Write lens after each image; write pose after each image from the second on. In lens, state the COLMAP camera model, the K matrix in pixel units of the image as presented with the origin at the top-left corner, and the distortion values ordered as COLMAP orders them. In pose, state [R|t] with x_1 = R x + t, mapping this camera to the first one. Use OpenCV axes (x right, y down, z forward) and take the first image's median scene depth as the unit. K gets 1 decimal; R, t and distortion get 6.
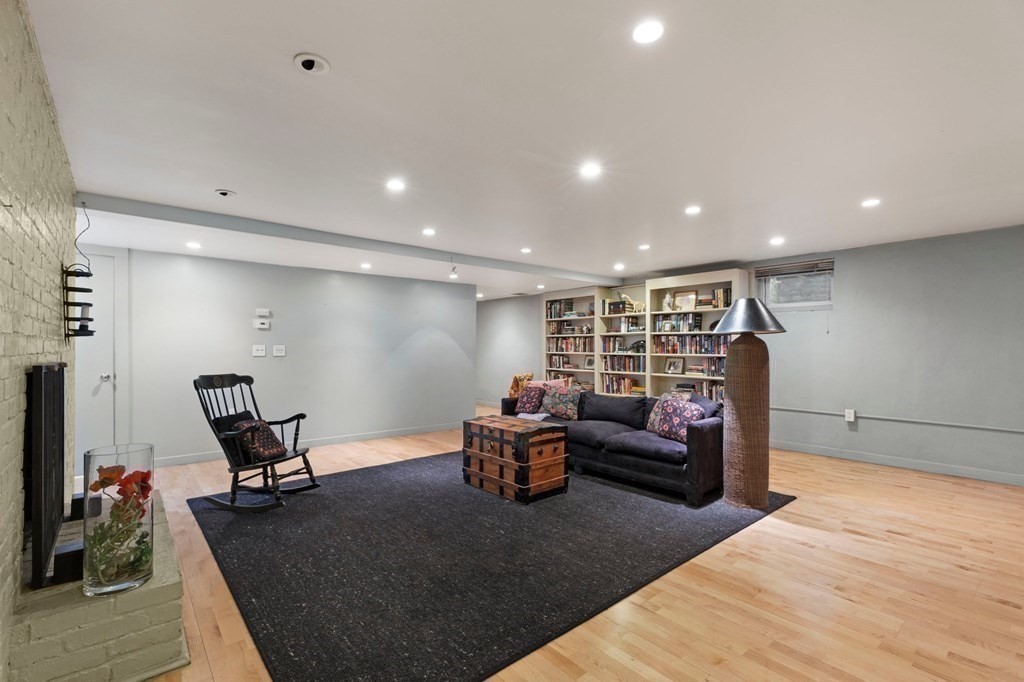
lens RADIAL K [[464.4, 0, 509.9], [0, 464.4, 338.8], [0, 0, 1]] dist [0.013051, -0.000045]
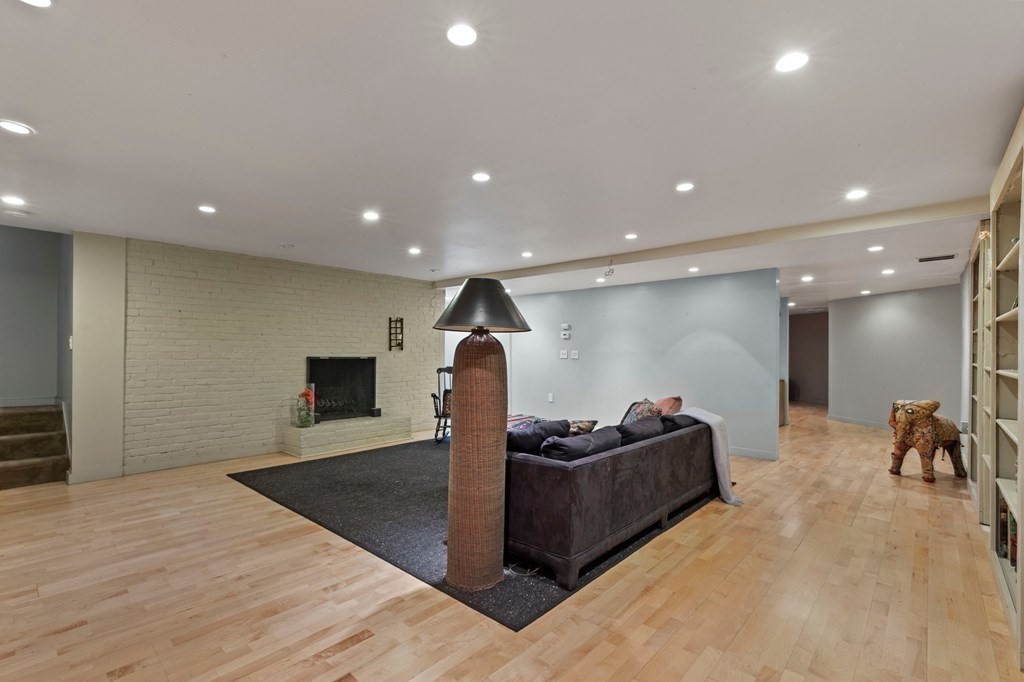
lens RADIAL K [[464.4, 0, 509.4], [0, 464.4, 351.3], [0, 0, 1]] dist [0.013051, -0.000045]
pose [[0.126906, 0.002299, -0.991912, 1.516480], [0.013957, 0.999894, 0.004104, 0.016888], [0.991817, -0.014365, 0.126860, 1.224961]]
